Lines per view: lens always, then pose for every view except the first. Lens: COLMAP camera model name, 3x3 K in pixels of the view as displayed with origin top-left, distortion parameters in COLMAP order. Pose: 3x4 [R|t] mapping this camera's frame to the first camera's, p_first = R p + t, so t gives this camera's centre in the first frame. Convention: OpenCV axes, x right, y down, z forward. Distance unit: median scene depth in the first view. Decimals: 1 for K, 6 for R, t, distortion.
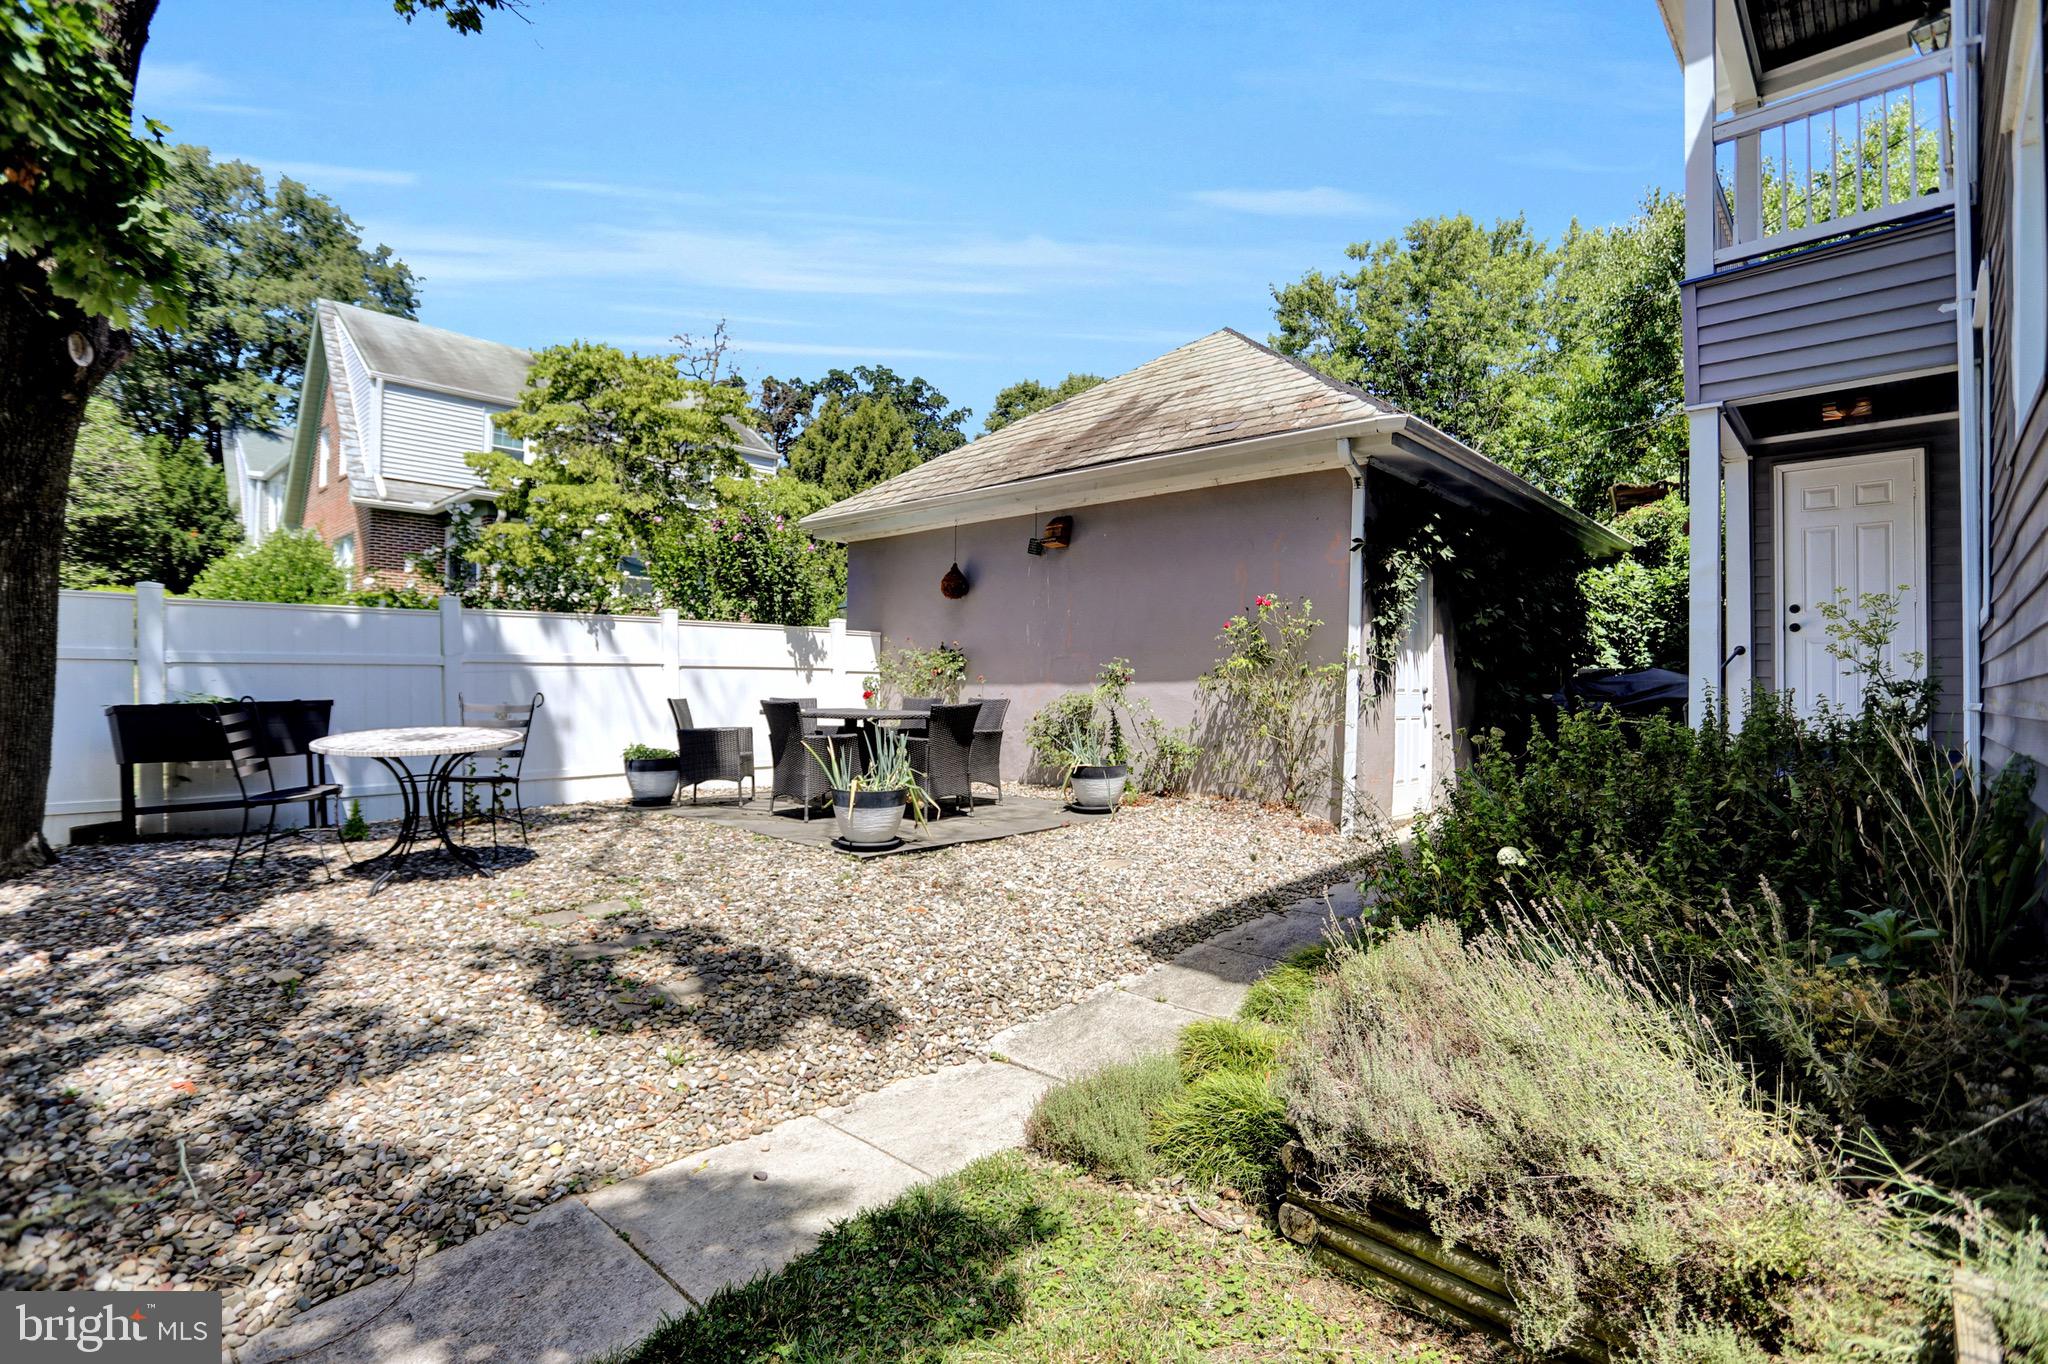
lens RADIAL K [[974.7, 0, 1024.0], [0, 974.7, 682.0], [0, 0, 1]] dist [-0.061313, 0.019071]
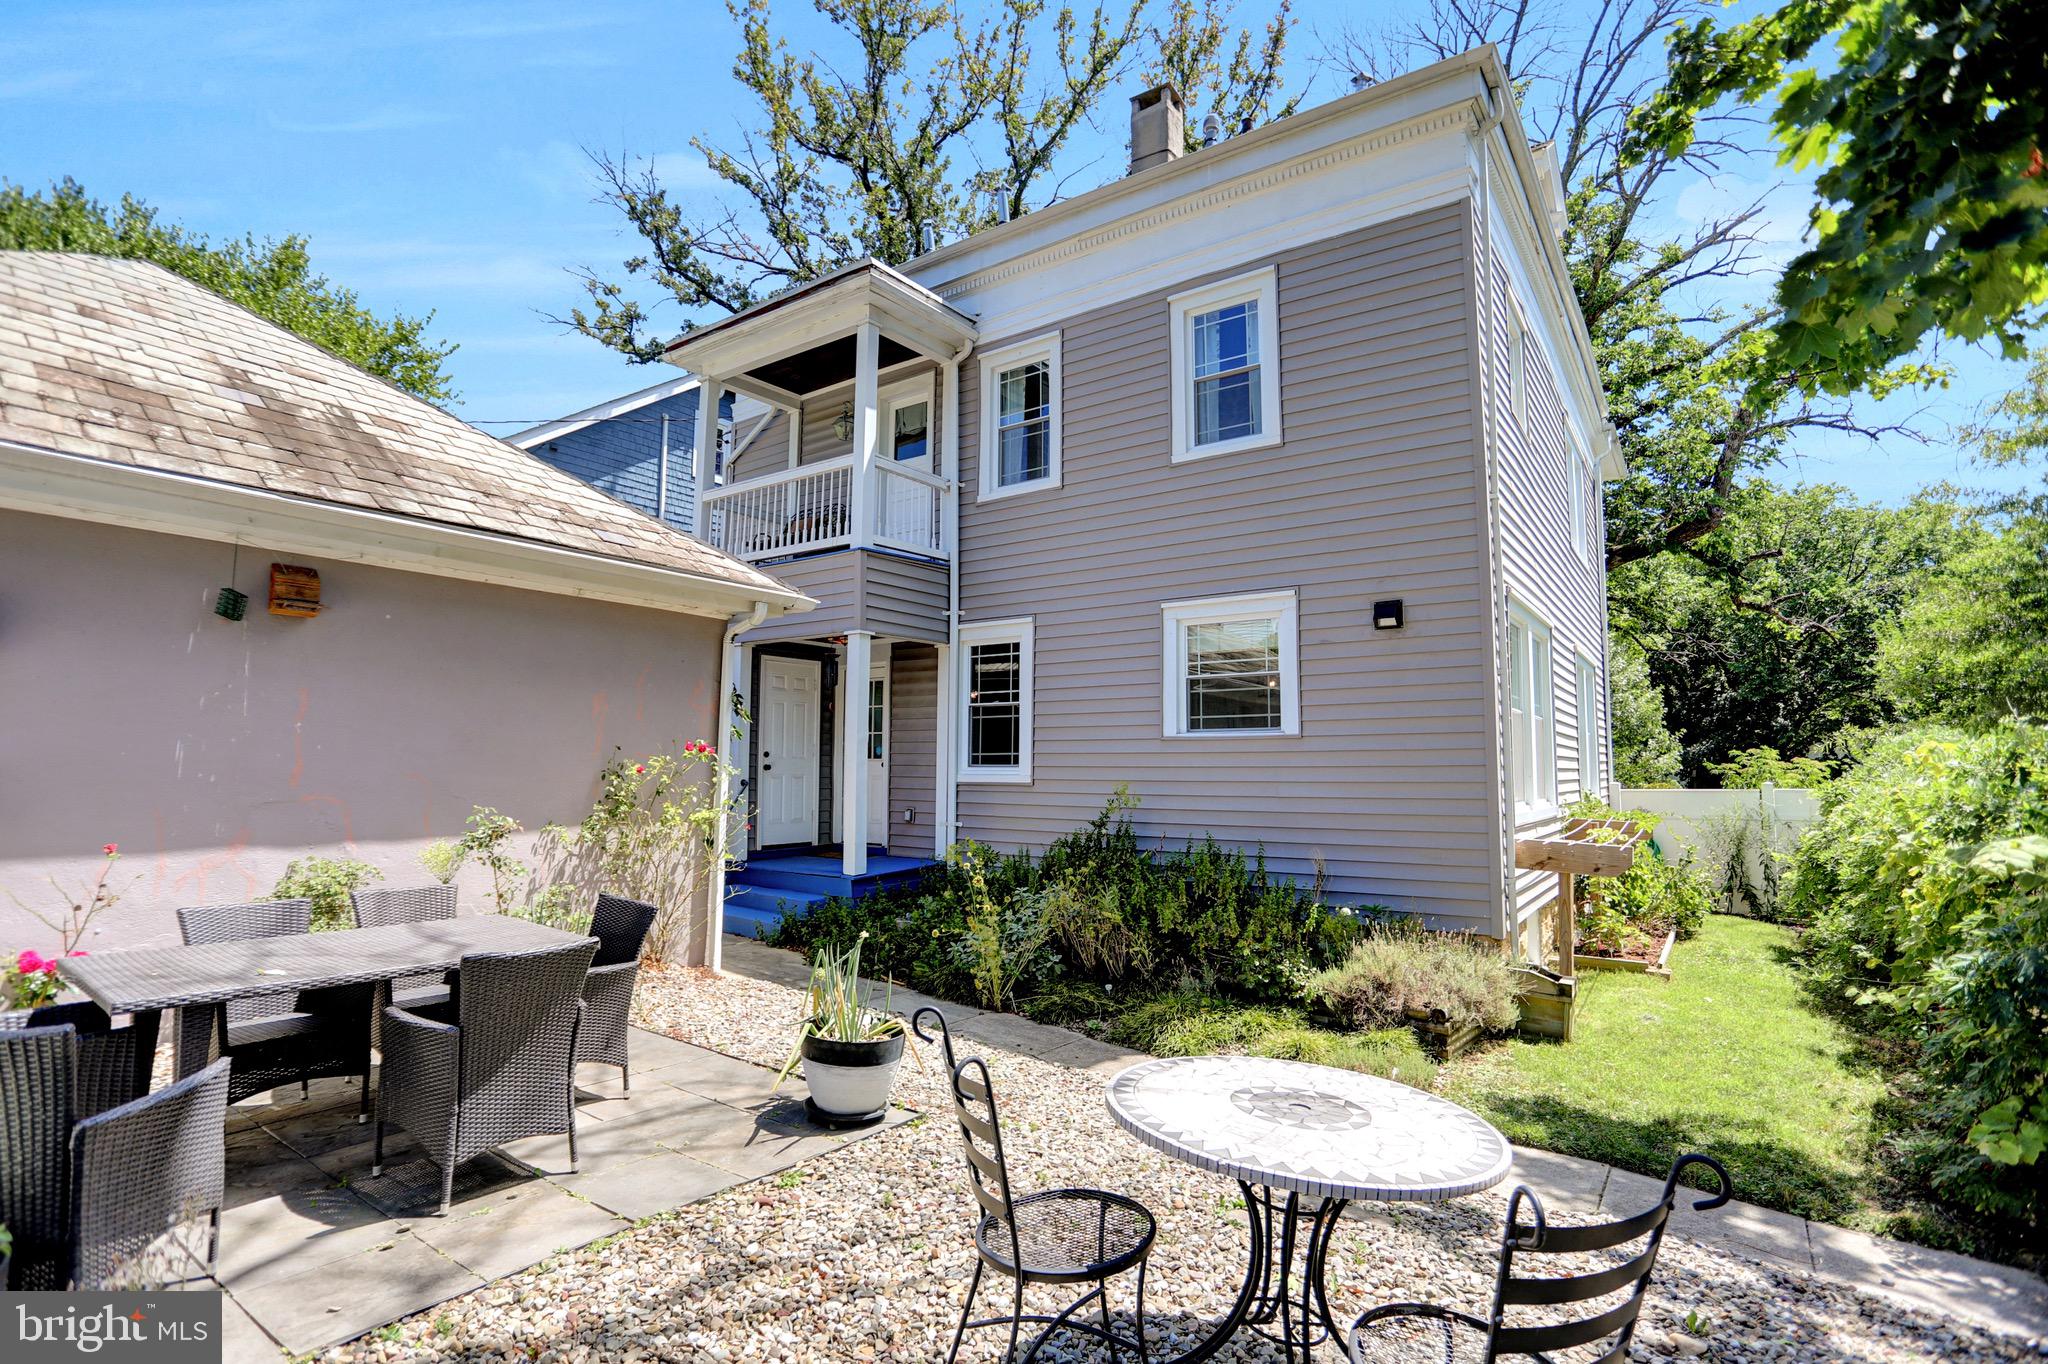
lens RADIAL K [[974.7, 0, 1024.0], [0, 974.7, 682.0], [0, 0, 1]] dist [-0.061313, 0.019071]
pose [[-0.107709, 0.078598, 0.991071, -0.671408], [-0.023172, 0.996401, -0.081539, -0.070158], [-0.993912, -0.031748, -0.105500, 0.706460]]
